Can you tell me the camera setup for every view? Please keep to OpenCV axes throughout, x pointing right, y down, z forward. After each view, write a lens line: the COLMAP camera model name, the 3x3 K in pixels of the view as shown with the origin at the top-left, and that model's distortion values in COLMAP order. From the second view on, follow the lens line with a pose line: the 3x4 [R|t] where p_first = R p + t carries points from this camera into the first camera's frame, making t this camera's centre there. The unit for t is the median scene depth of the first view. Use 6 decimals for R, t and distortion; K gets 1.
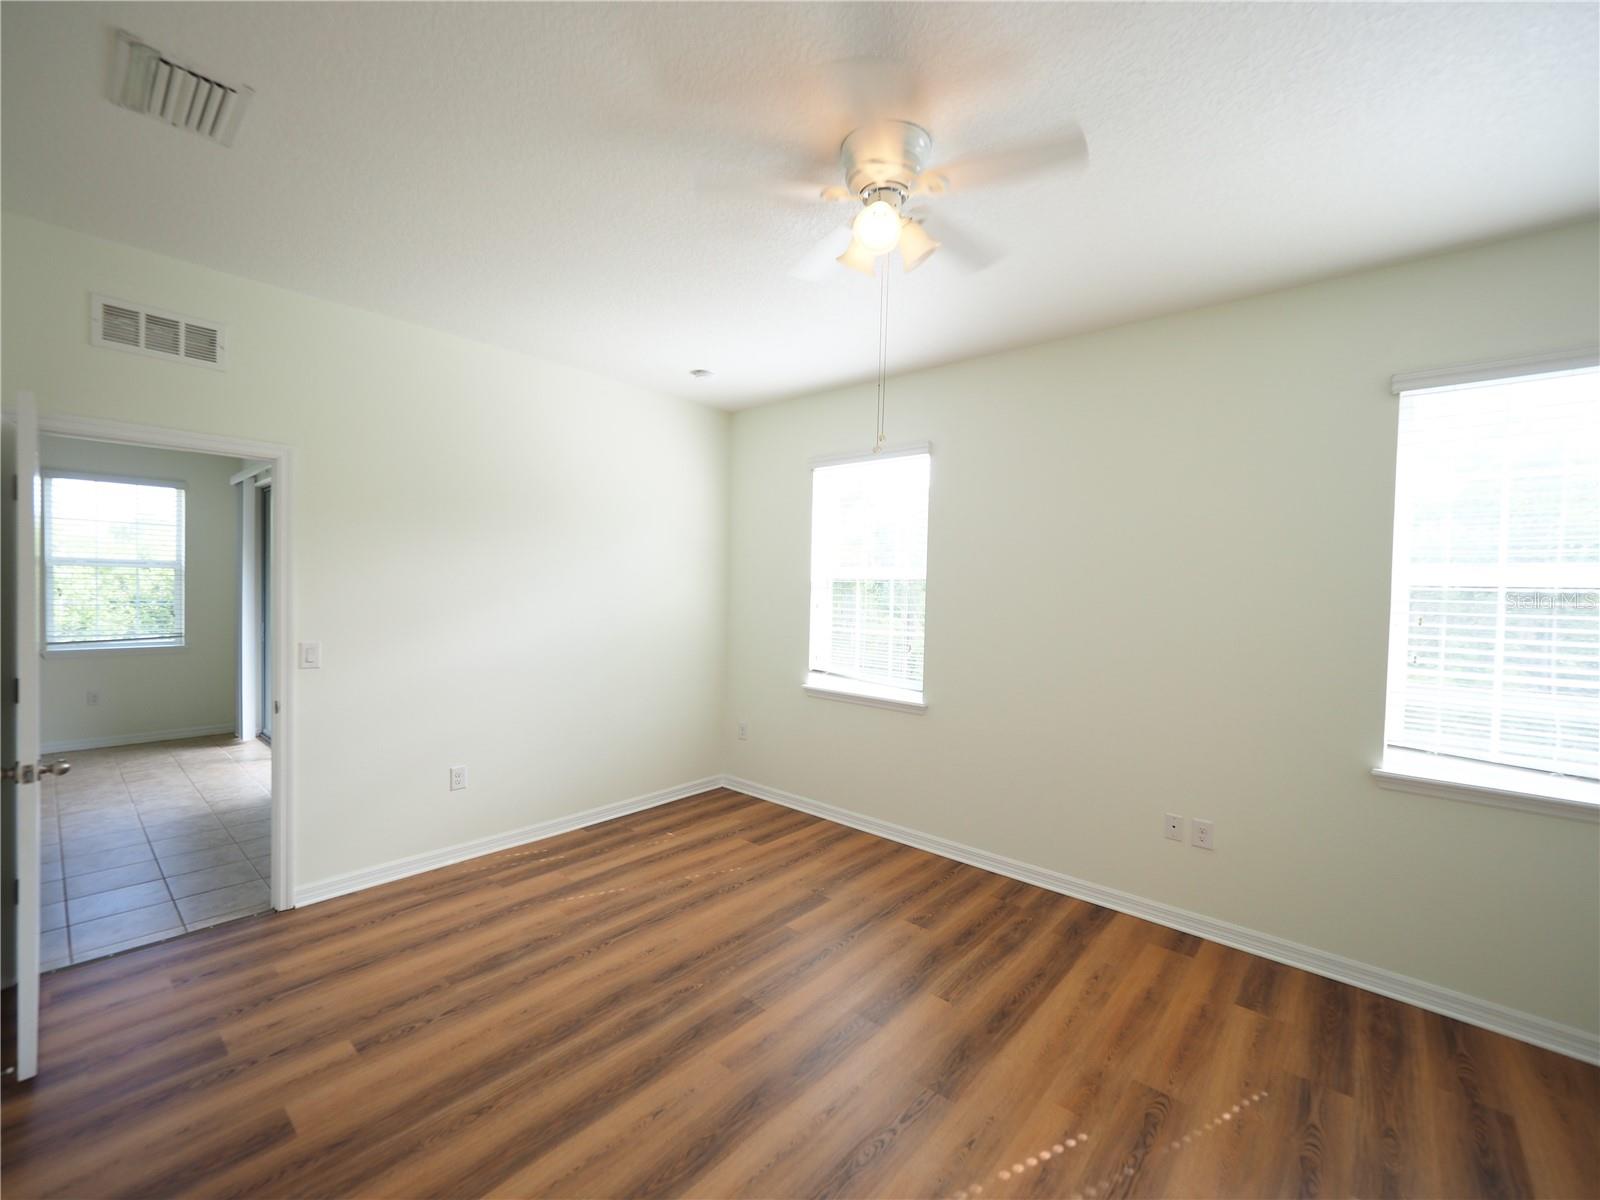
lens RADIAL K [[675.9, 0, 805.0], [0, 675.9, 600.8], [0, 0, 1]] dist [-0.011189, 0.002575]
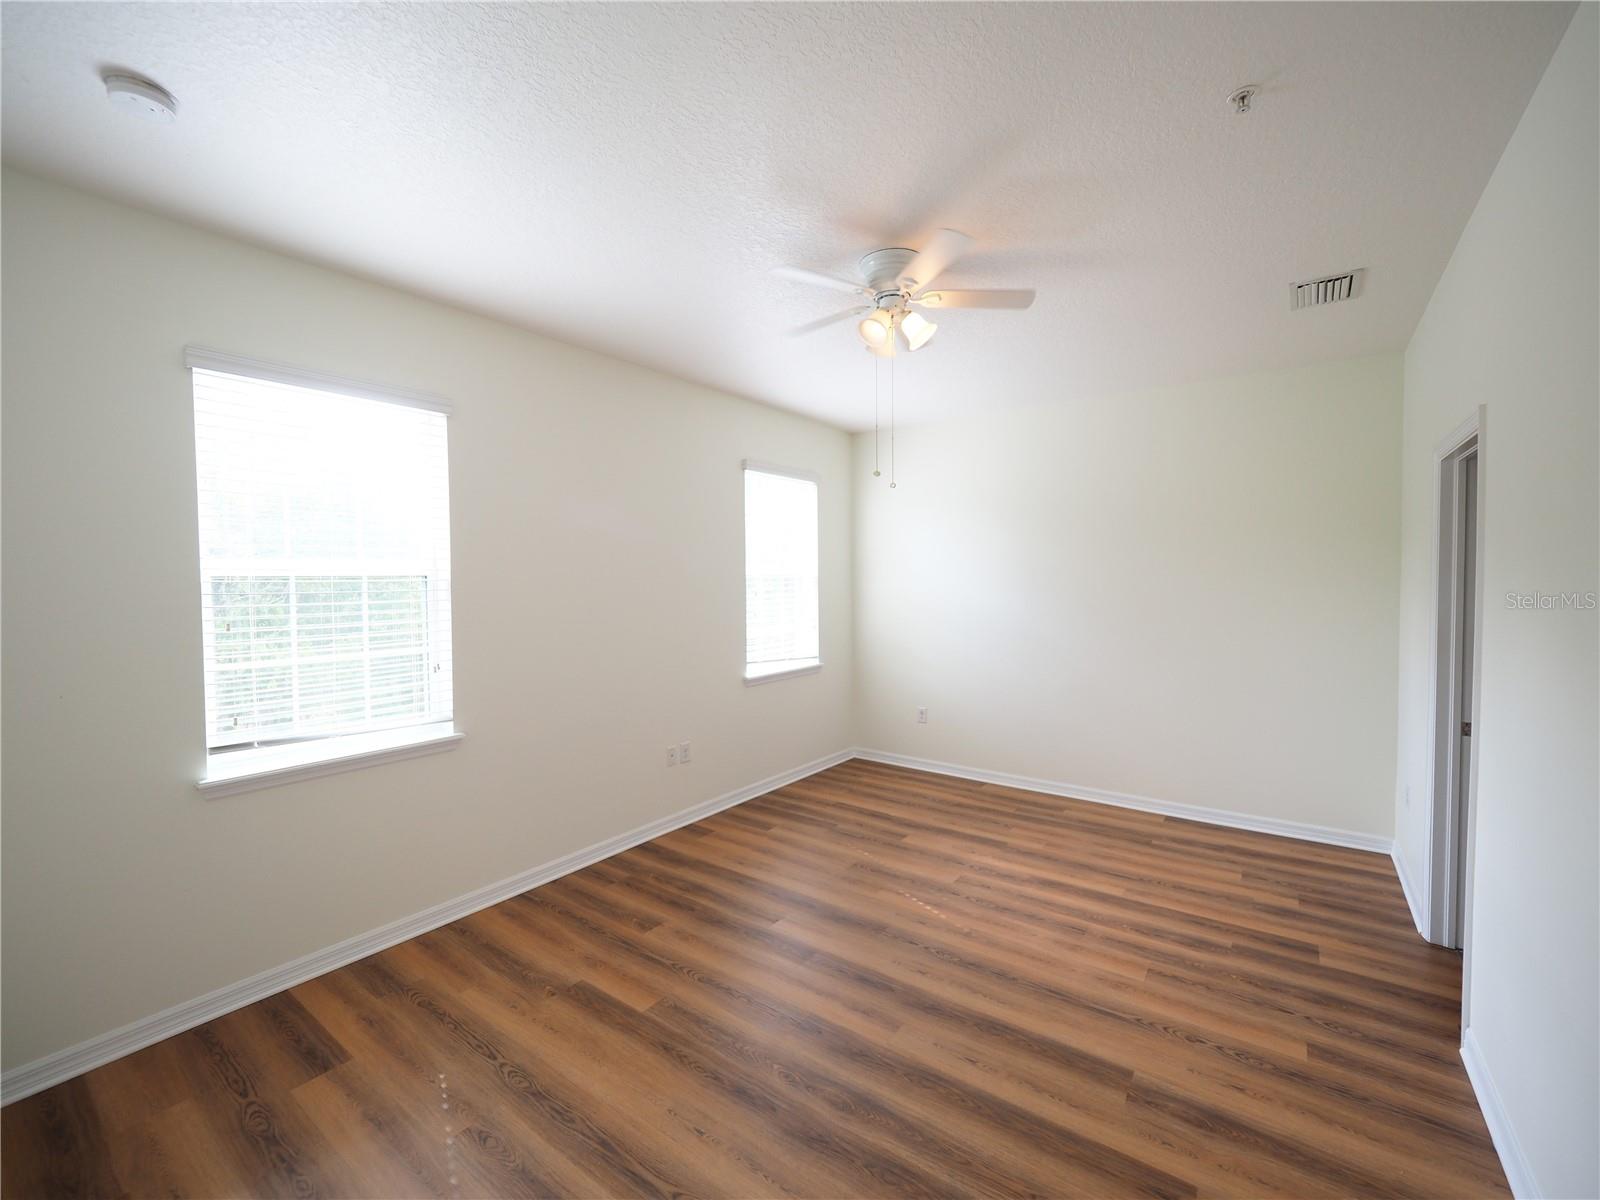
lens RADIAL K [[675.9, 0, 791.6], [0, 675.9, 601.2], [0, 0, 1]] dist [-0.011189, 0.002575]
pose [[-0.068205, -0.068356, 0.995327, -0.768407], [0.025238, 0.997213, 0.070215, -0.059844], [-0.997352, 0.029909, -0.066290, 0.815016]]
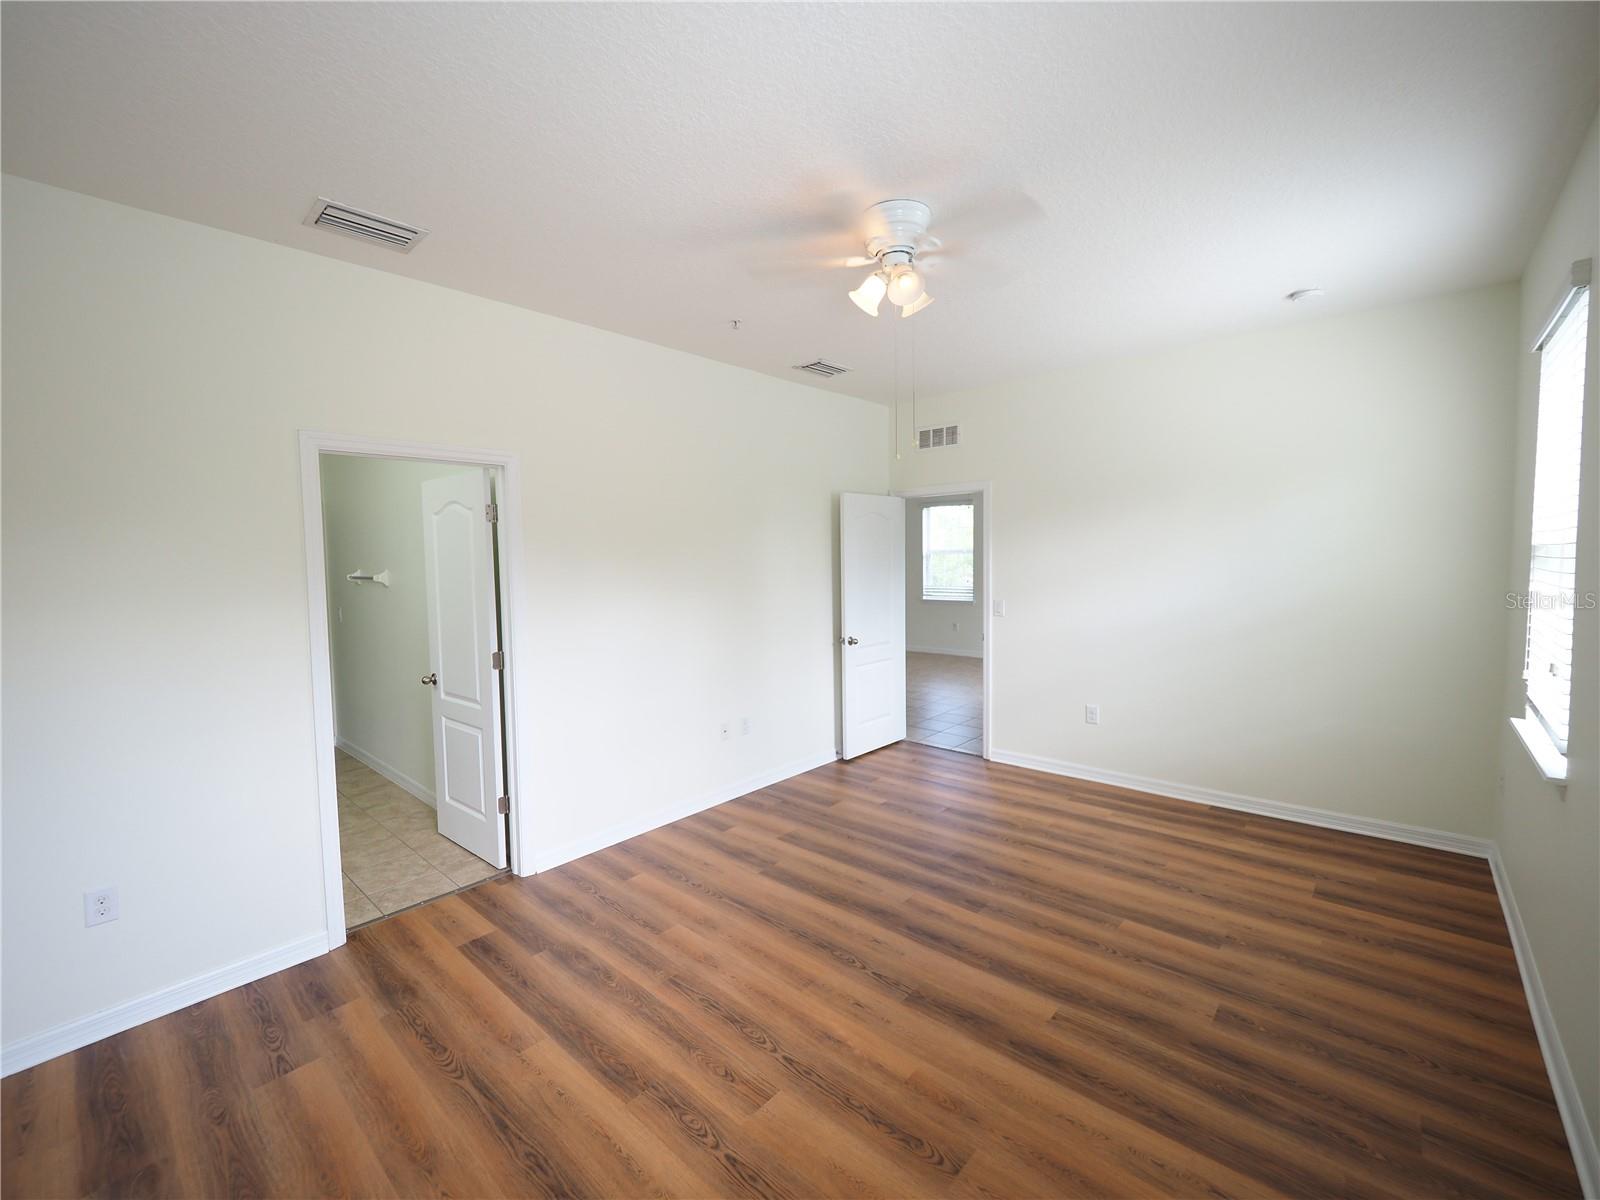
lens RADIAL K [[675.9, 0, 788.2], [0, 675.9, 608.2], [0, 0, 1]] dist [-0.011189, 0.002575]
pose [[-0.027017, 0.054239, -0.998162, 0.859324], [-0.006118, 0.998499, 0.054423, -0.005108], [0.999616, 0.007577, -0.026645, 0.518990]]
